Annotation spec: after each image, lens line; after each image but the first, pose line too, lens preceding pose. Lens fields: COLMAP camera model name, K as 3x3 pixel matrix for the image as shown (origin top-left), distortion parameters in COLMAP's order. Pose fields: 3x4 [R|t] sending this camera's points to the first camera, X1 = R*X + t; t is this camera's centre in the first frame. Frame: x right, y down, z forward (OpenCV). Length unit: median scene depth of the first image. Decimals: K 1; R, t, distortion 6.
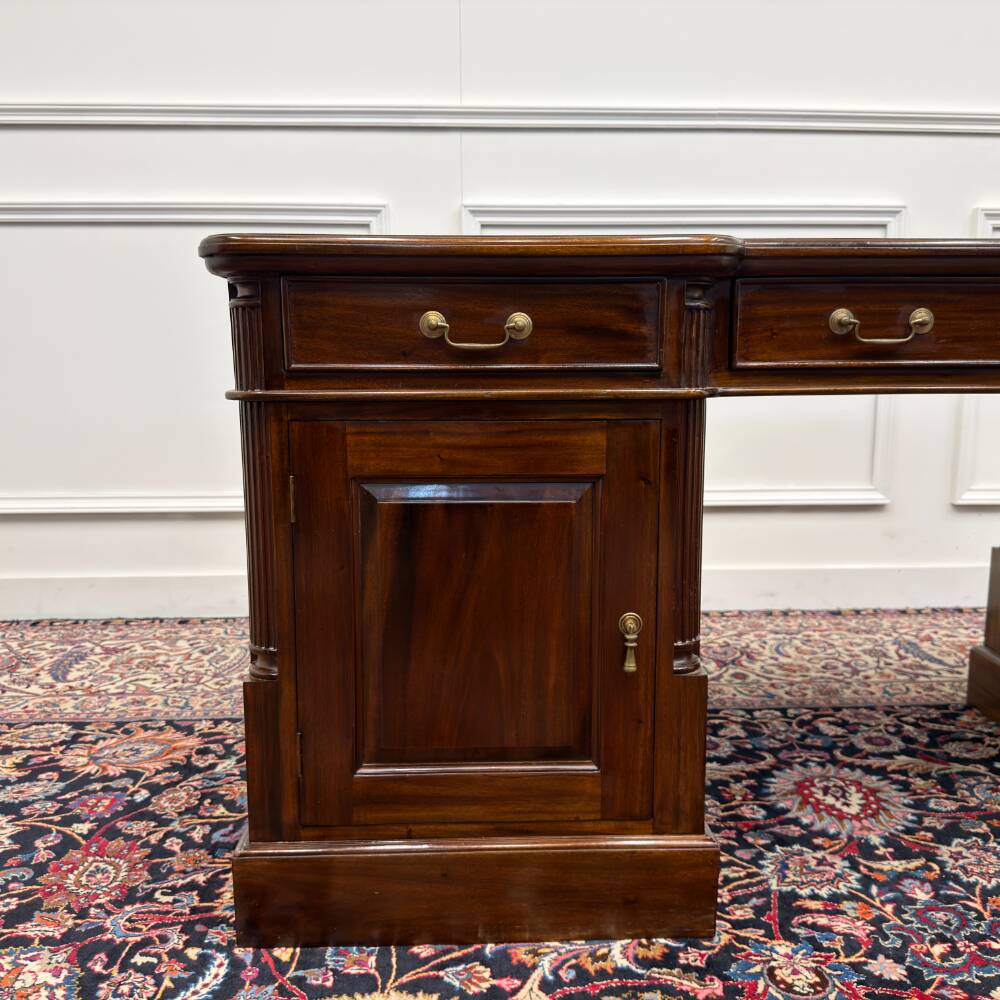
lens RADIAL K [[951.3, 0, 500.0], [0, 951.3, 500.0], [0, 0, 1]] dist [0.014905, -0.026471]
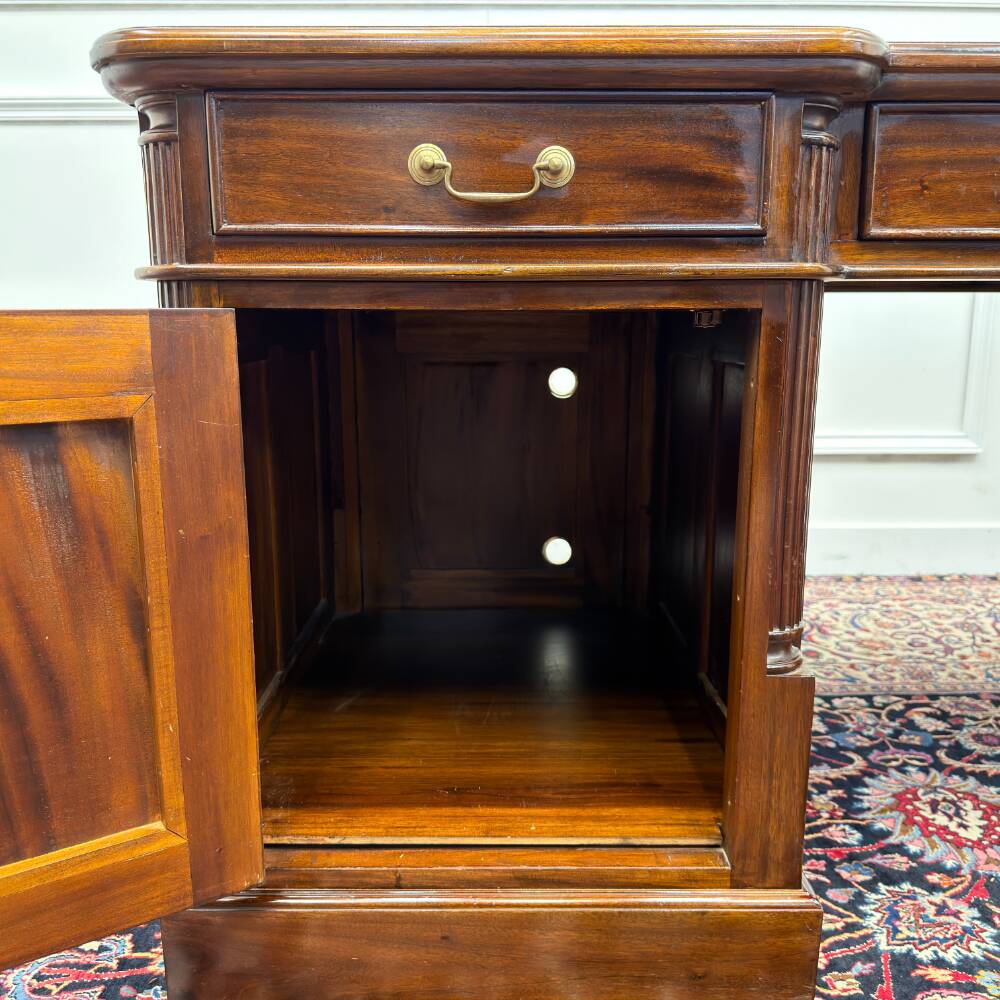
lens RADIAL K [[953.3, 0, 499.6], [0, 953.3, 513.1], [0, 0, 1]] dist [-0.000956, -0.002690]
pose [[0.999379, 0.008942, -0.034069, 0.004687], [-0.006882, 0.998168, 0.060102, 0.017226], [0.034544, -0.059831, 0.997611, 0.235286]]
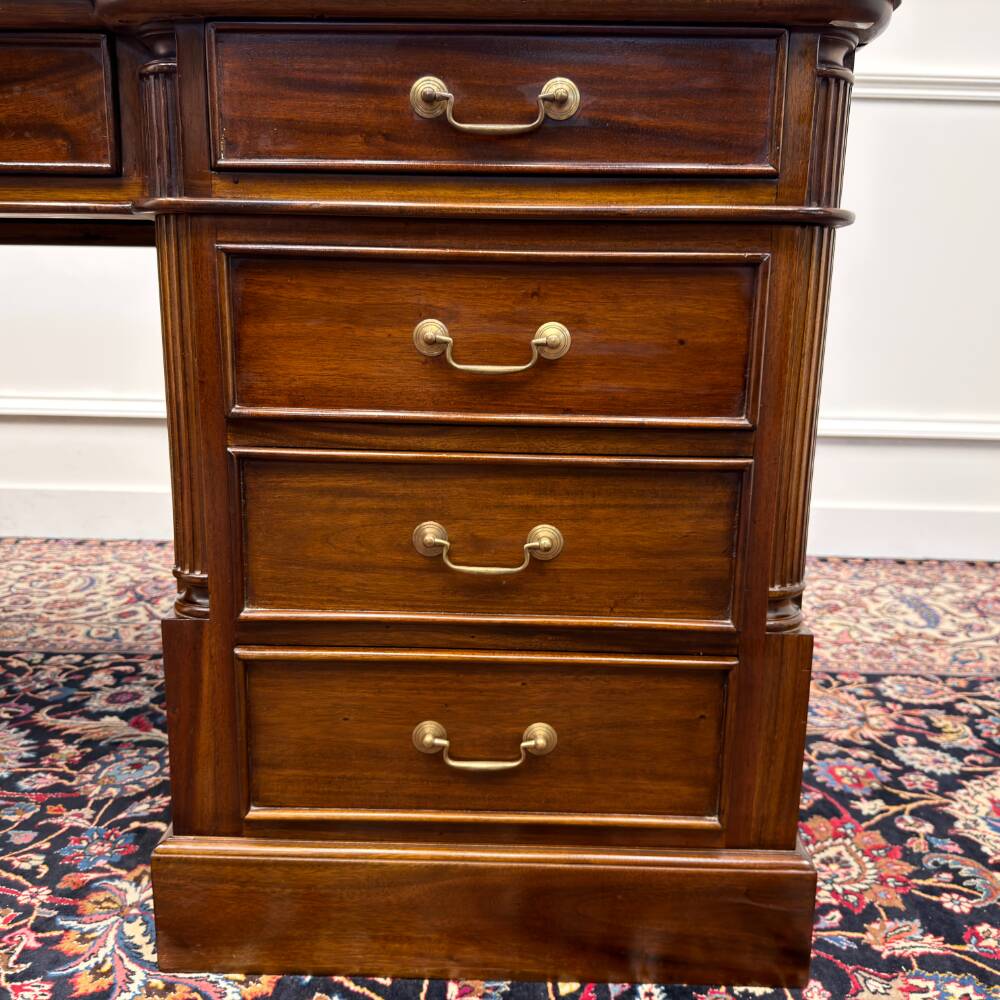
lens RADIAL K [[953.3, 0, 499.6], [0, 953.3, 513.1], [0, 0, 1]] dist [-0.000956, -0.002690]
pose [[0.998070, 0.034392, -0.051713, 0.958259], [-0.030166, 0.996307, 0.080384, 0.026666], [0.054287, -0.078669, 0.995422, 0.278502]]
